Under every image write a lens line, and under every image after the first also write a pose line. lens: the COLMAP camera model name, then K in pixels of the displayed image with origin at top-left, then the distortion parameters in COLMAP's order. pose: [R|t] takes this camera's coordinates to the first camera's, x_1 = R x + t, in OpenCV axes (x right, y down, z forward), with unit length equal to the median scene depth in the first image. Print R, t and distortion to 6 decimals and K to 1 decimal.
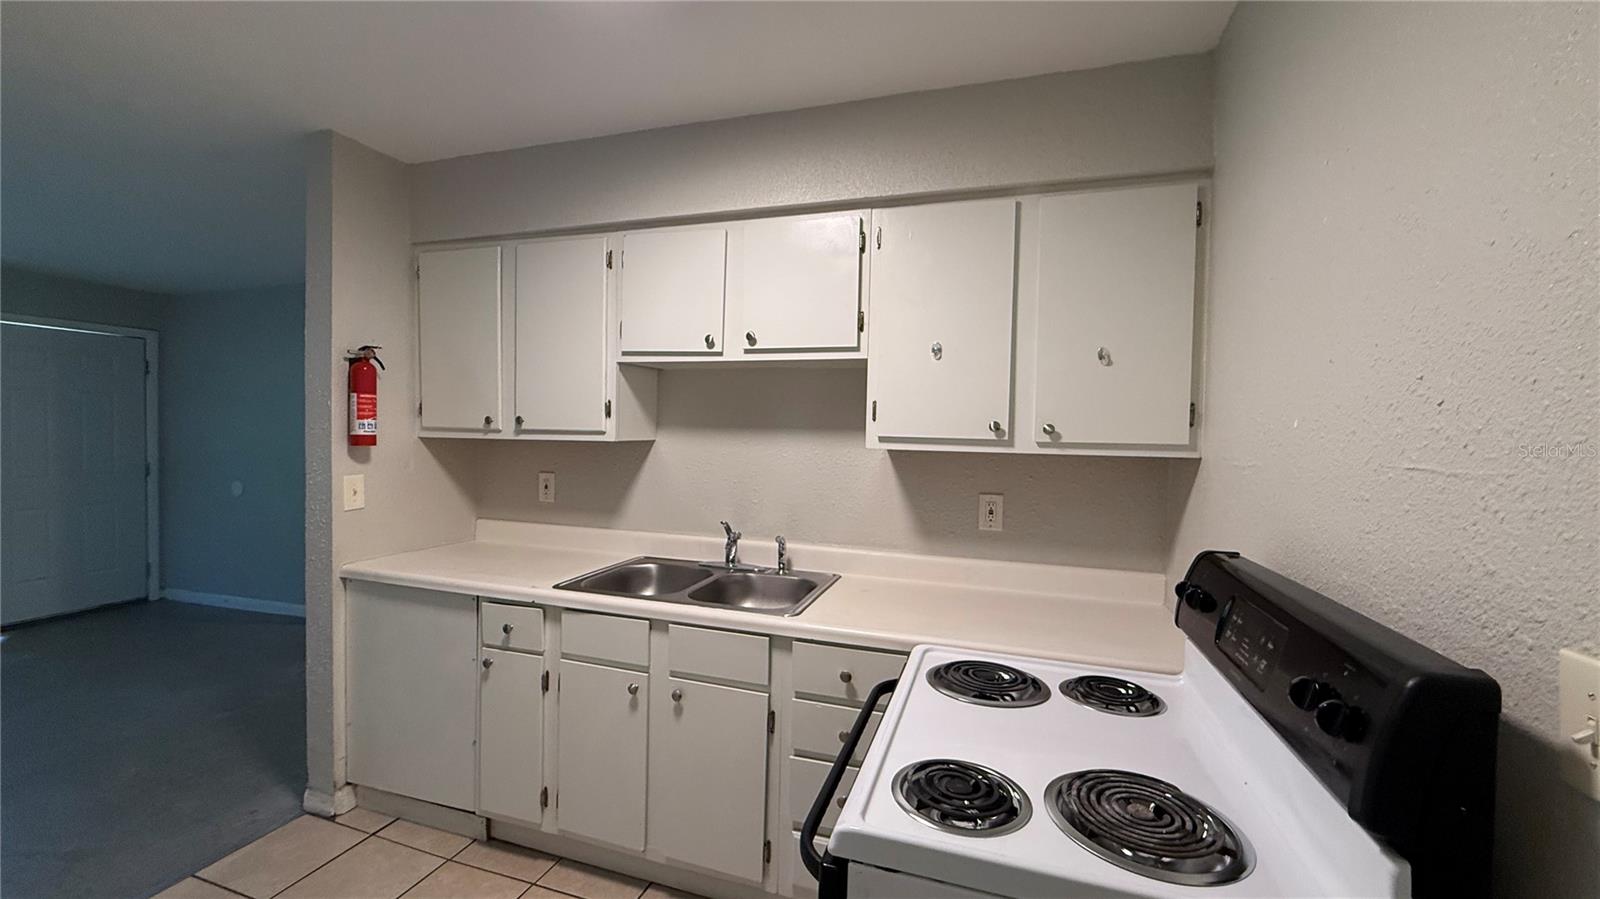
lens RADIAL K [[636.0, 0, 800.0], [0, 636.0, 449.5], [0, 0, 1]] dist [-0.000035, 0.000058]
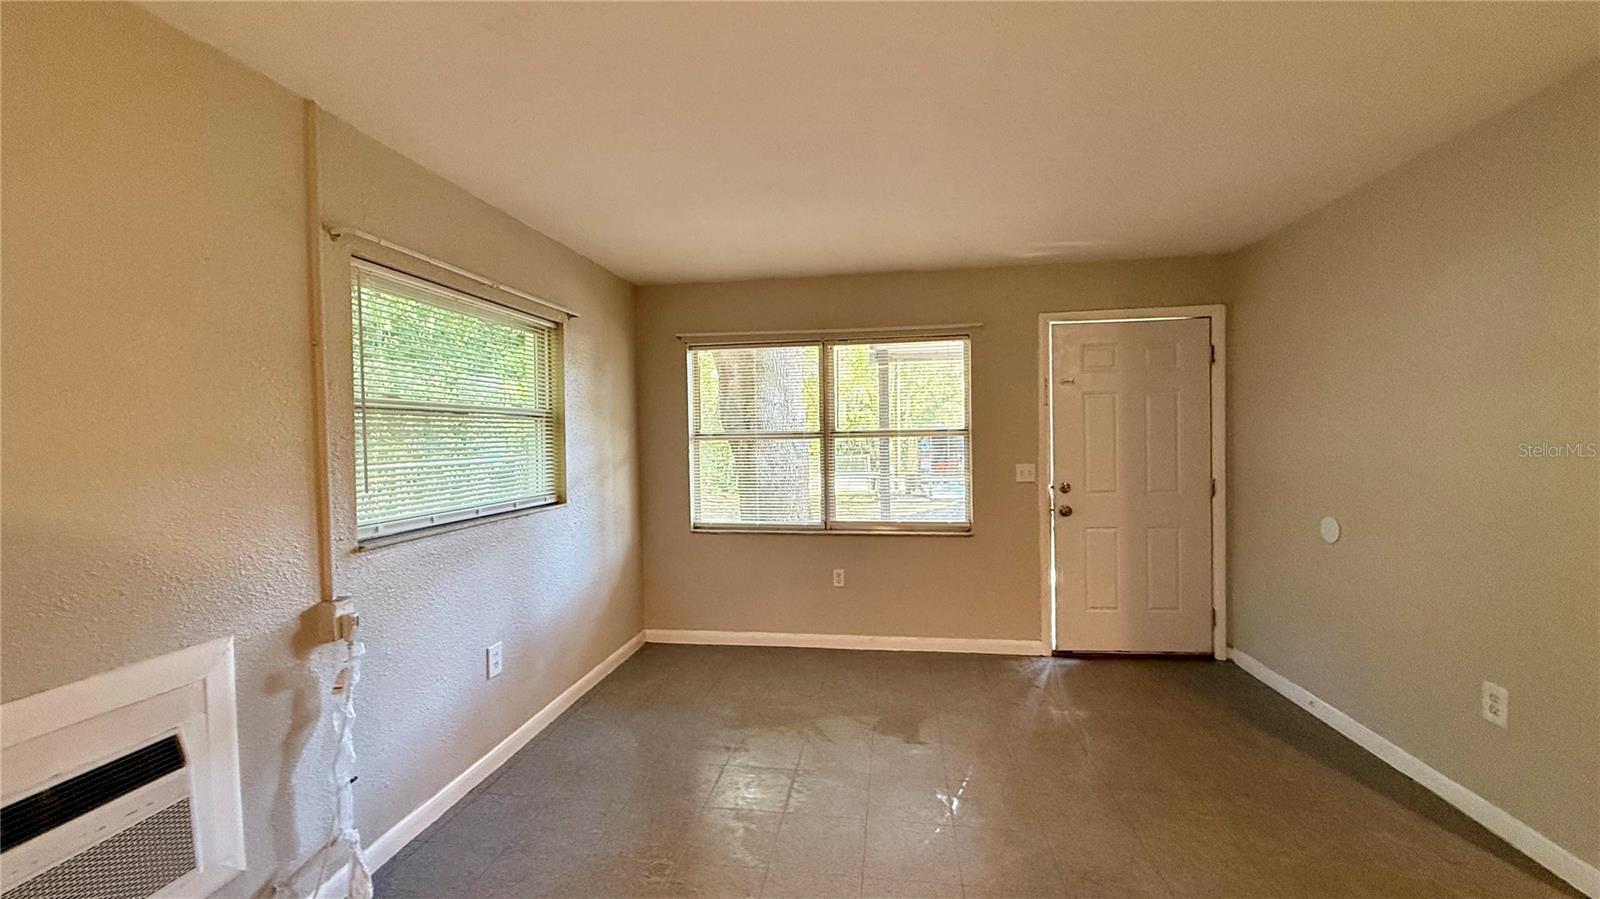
lens RADIAL K [[635.4, 0, 800.0], [0, 635.4, 449.5], [0, 0, 1]] dist [0.005468, 0.000441]
pose [[0.195697, 0.002004, -0.980662, -0.361277], [0.000418, 0.999998, 0.002127, -0.018957], [0.980664, -0.000826, 0.195696, 0.352099]]
